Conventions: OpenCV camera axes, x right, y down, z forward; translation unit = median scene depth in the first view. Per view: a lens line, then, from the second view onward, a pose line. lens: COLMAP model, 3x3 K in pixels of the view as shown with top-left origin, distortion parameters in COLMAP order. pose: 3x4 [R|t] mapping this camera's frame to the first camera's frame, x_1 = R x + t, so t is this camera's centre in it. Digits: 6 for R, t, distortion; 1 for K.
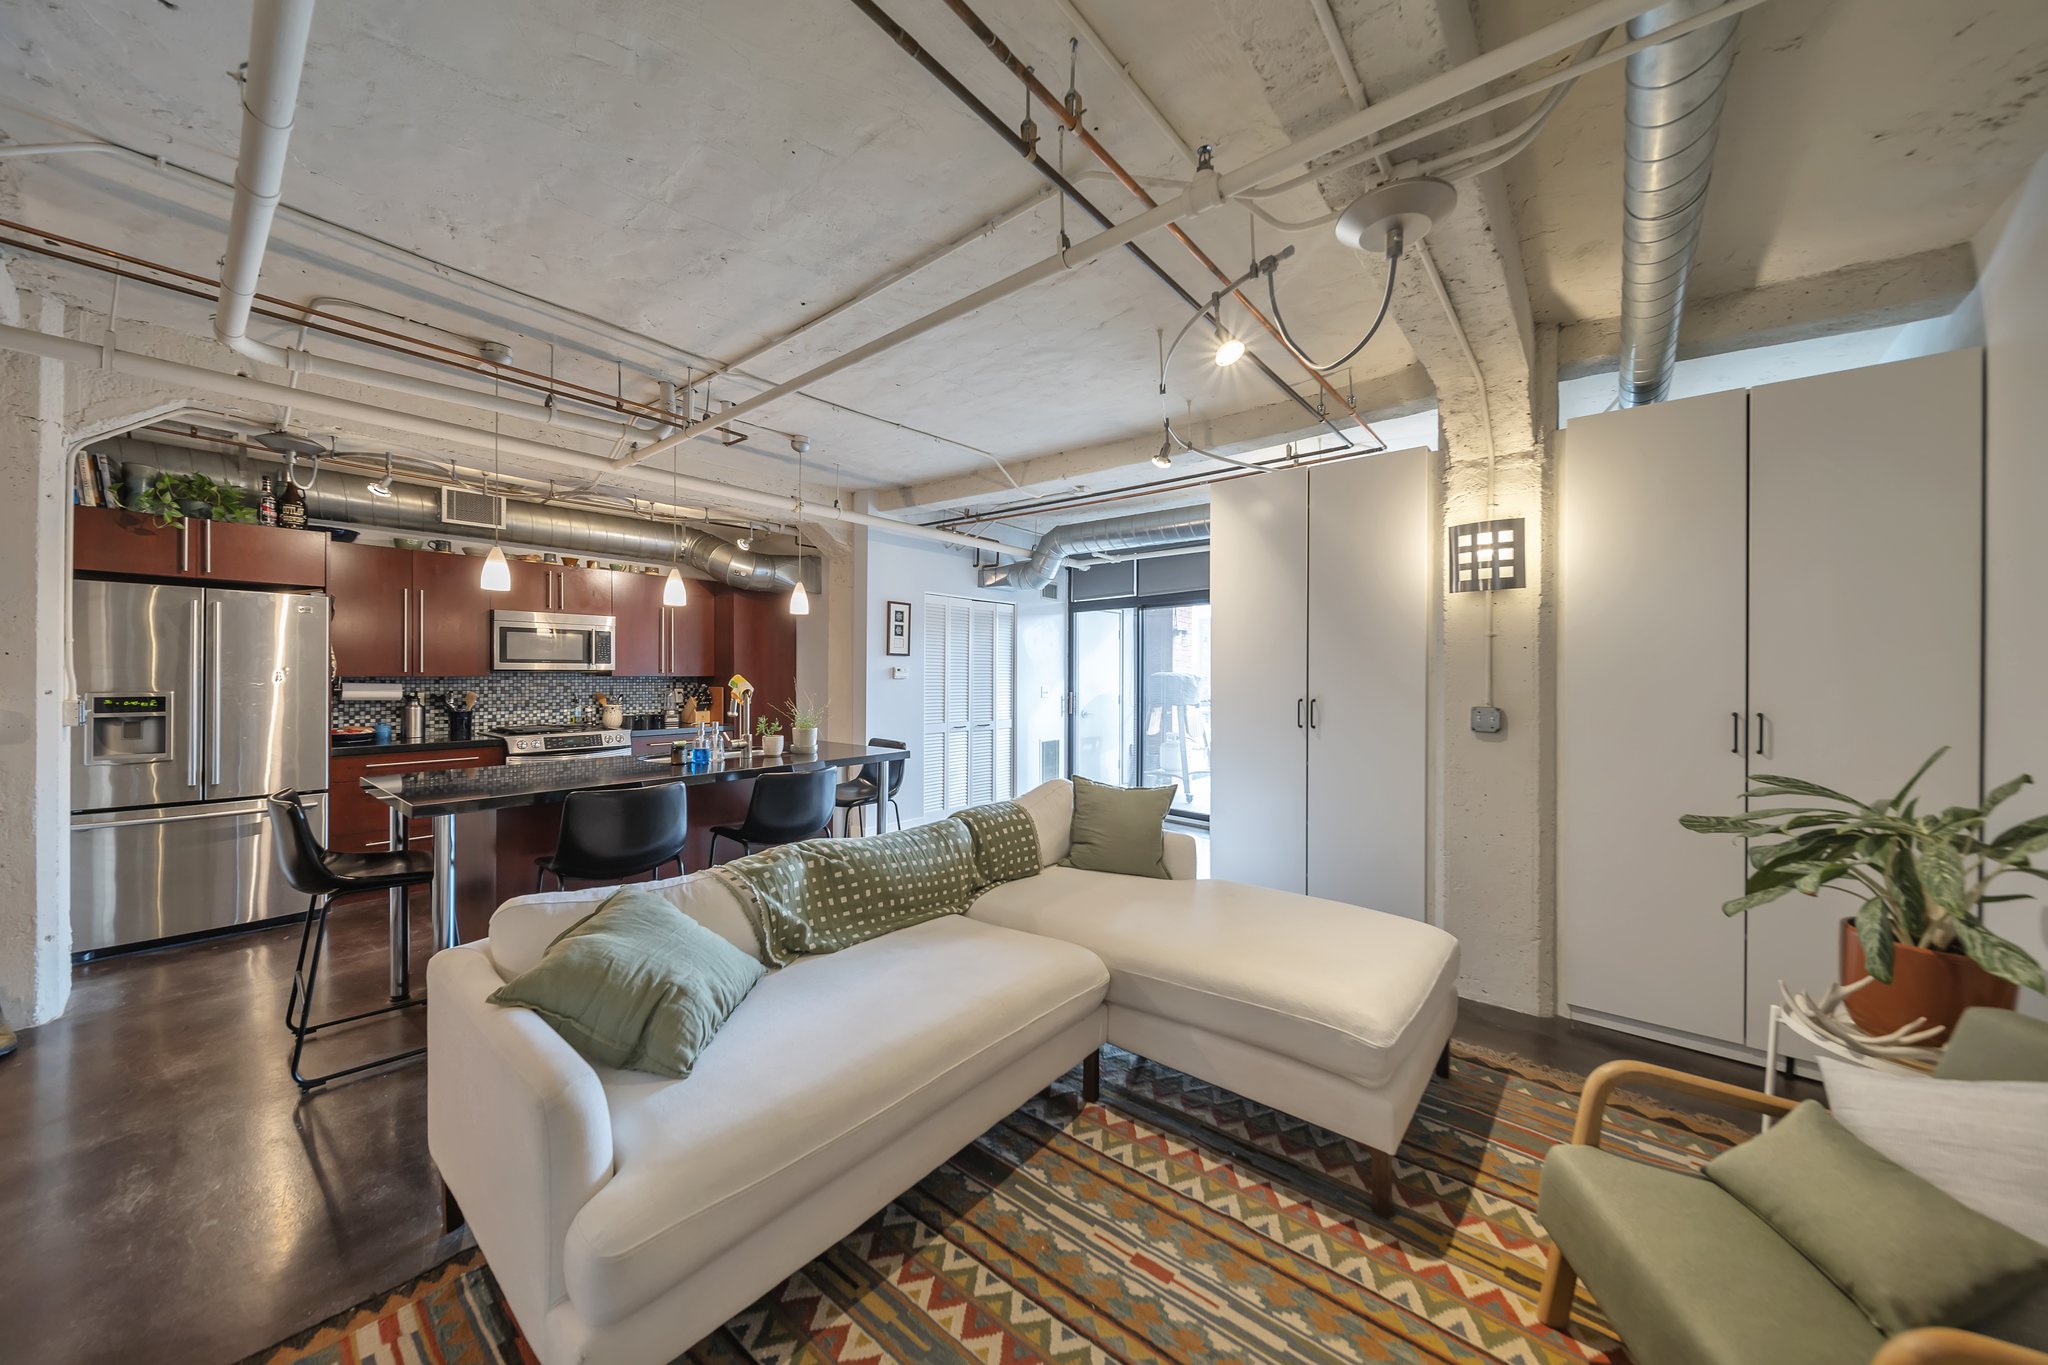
lens RADIAL K [[707.6, 0, 1018.8], [0, 707.6, 675.6], [0, 0, 1]] dist [0.003976, -0.002669]
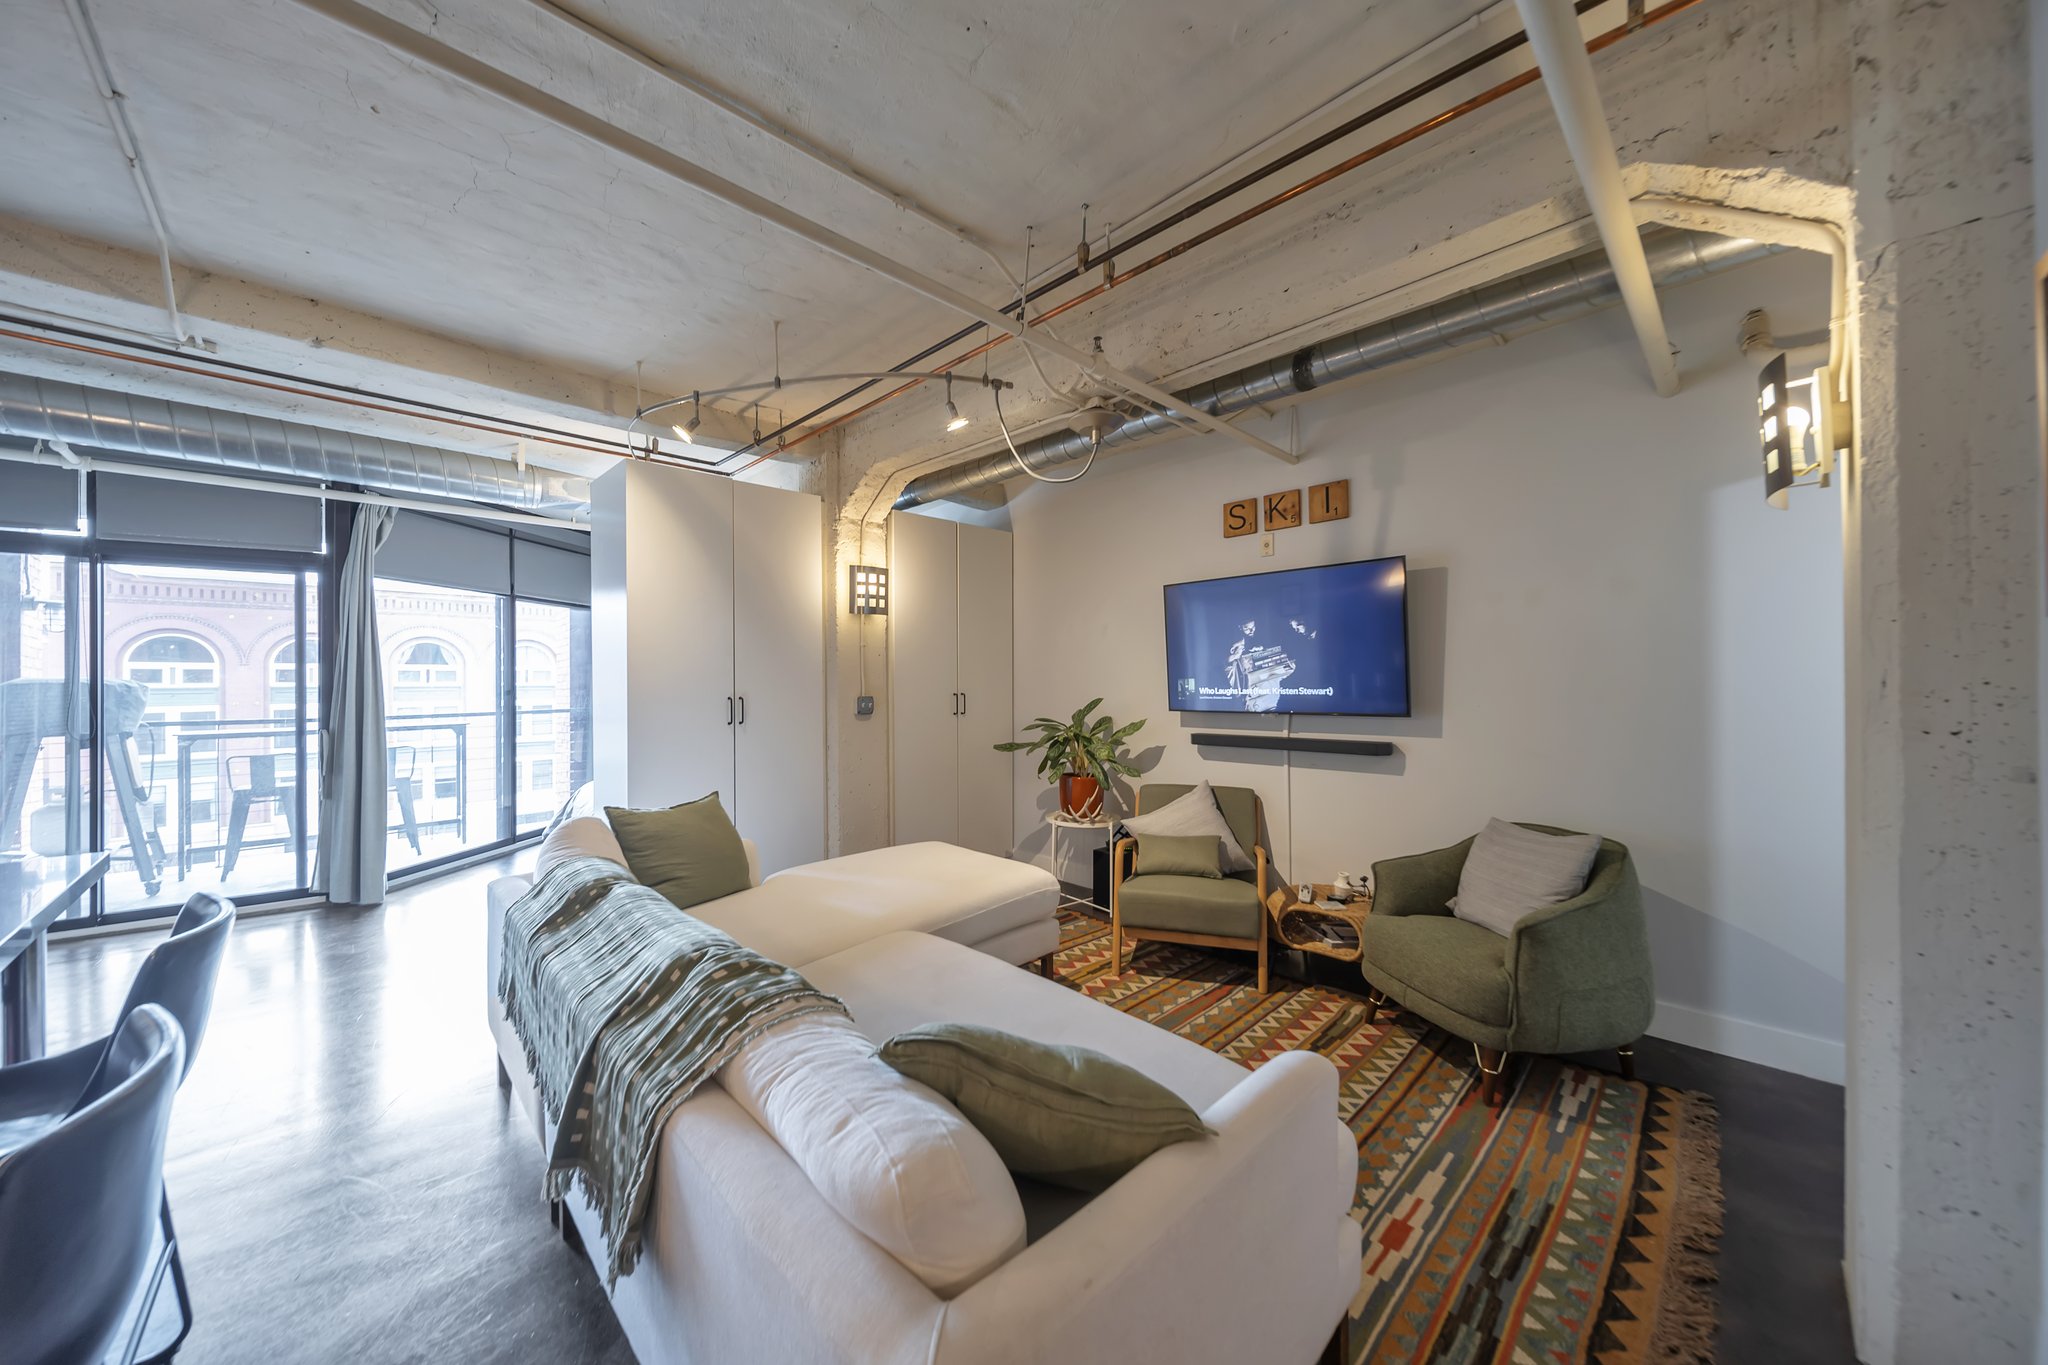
lens RADIAL K [[707.6, 0, 1017.6], [0, 707.6, 674.8], [0, 0, 1]] dist [0.003976, -0.002669]
pose [[0.100759, 0.000736, 0.994911, -0.596612], [0.010632, 0.999942, -0.001816, 0.006024], [-0.994854, 0.010761, 0.100745, 0.459010]]
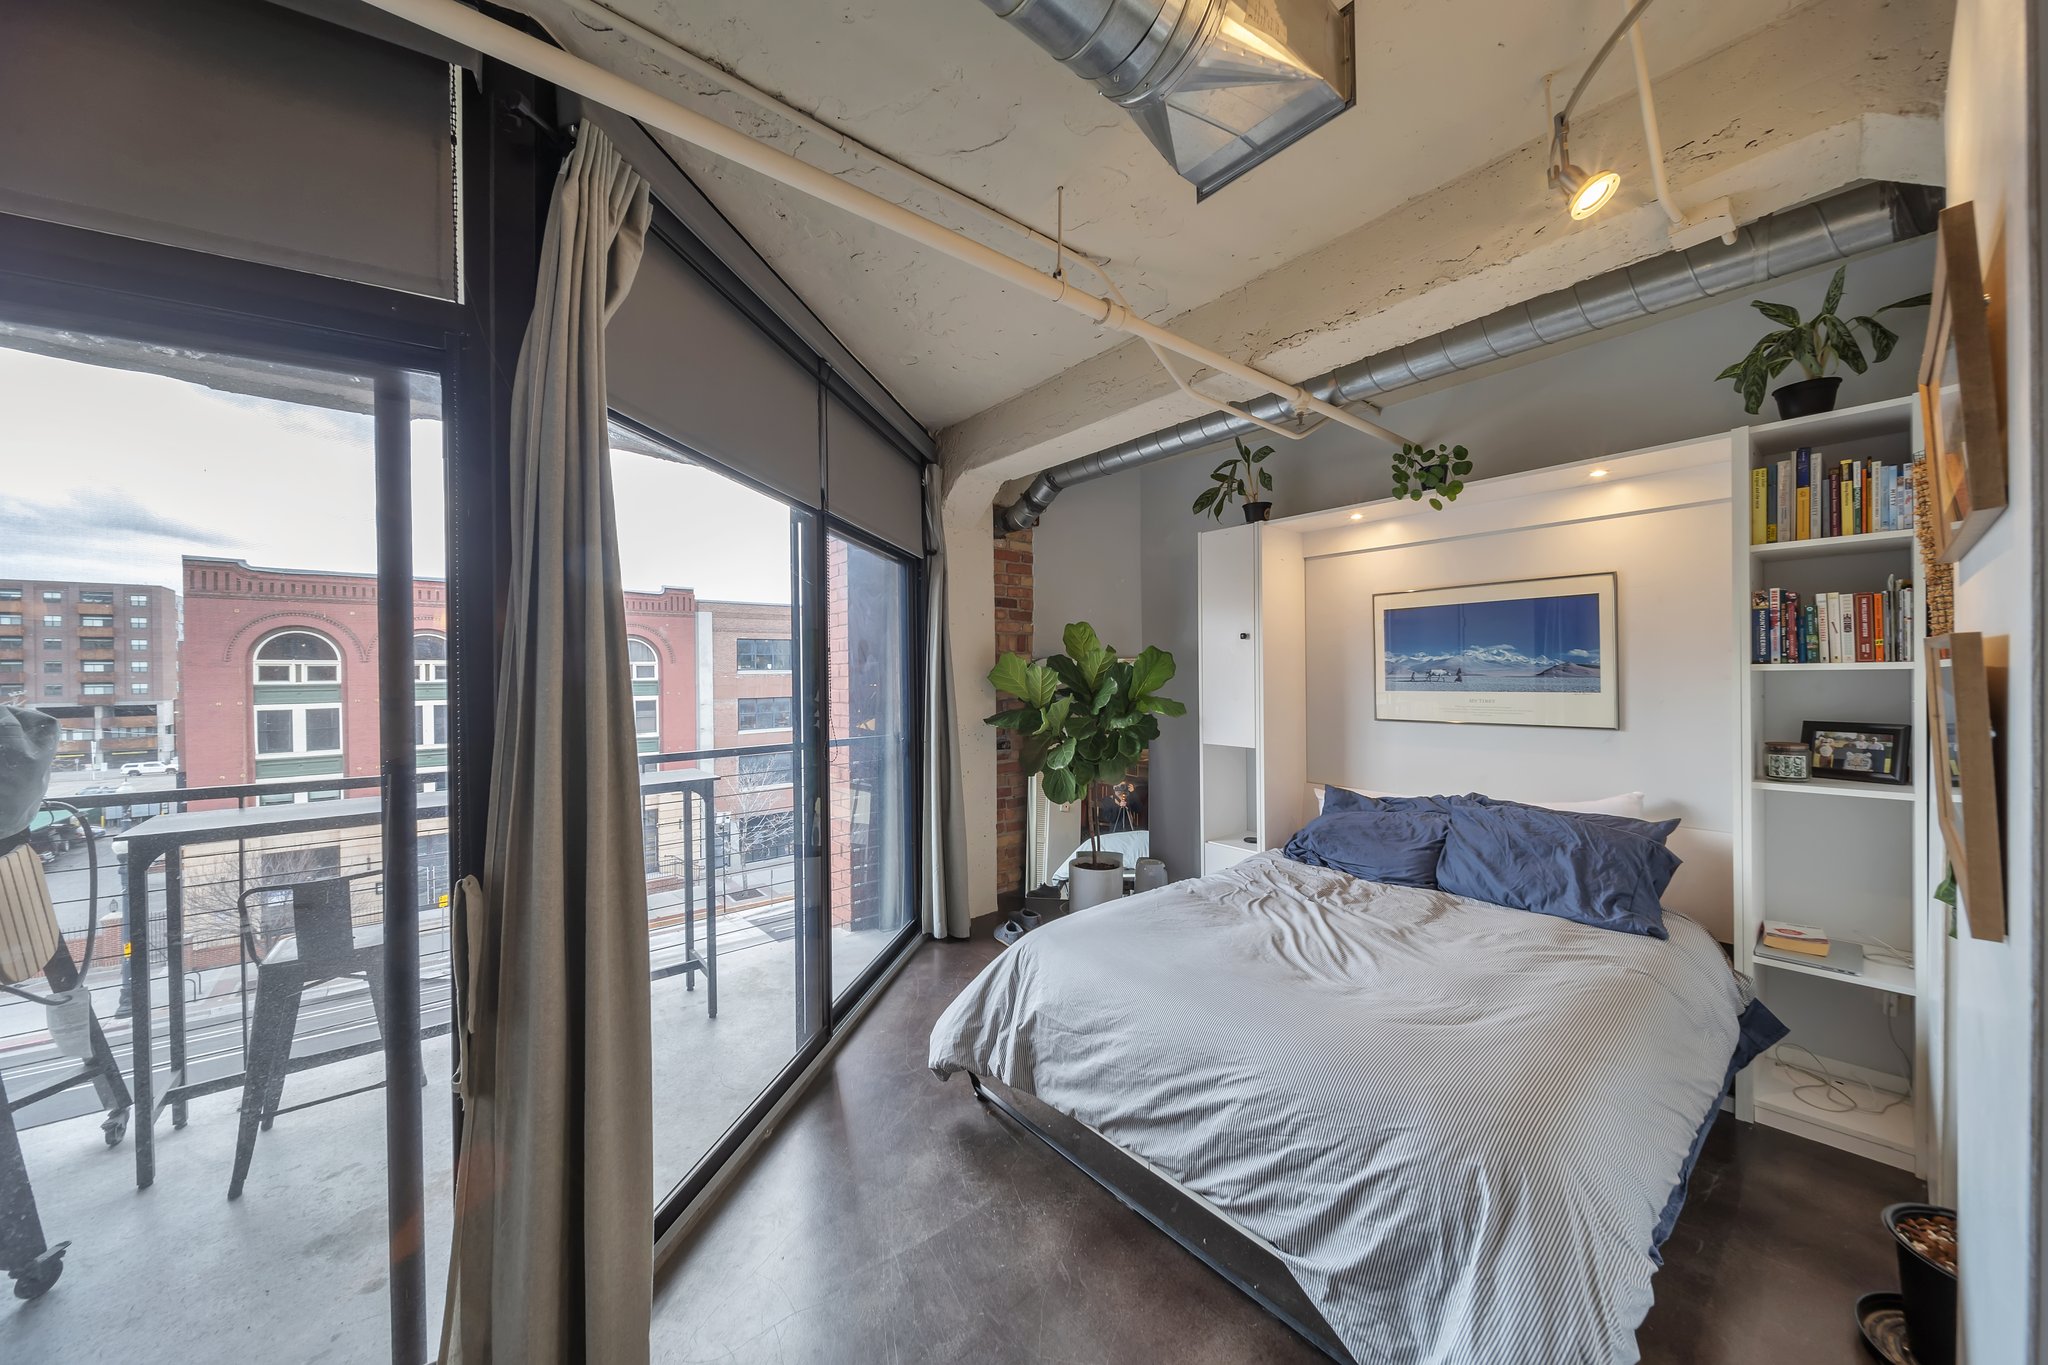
lens RADIAL K [[707.6, 0, 1017.7], [0, 707.6, 674.4], [0, 0, 1]] dist [0.003976, -0.002669]
pose [[0.188748, -0.009676, 0.981978, 0.187407], [0.015310, 0.999859, 0.006909, -0.019916], [-0.981906, 0.013730, 0.188869, 1.415755]]
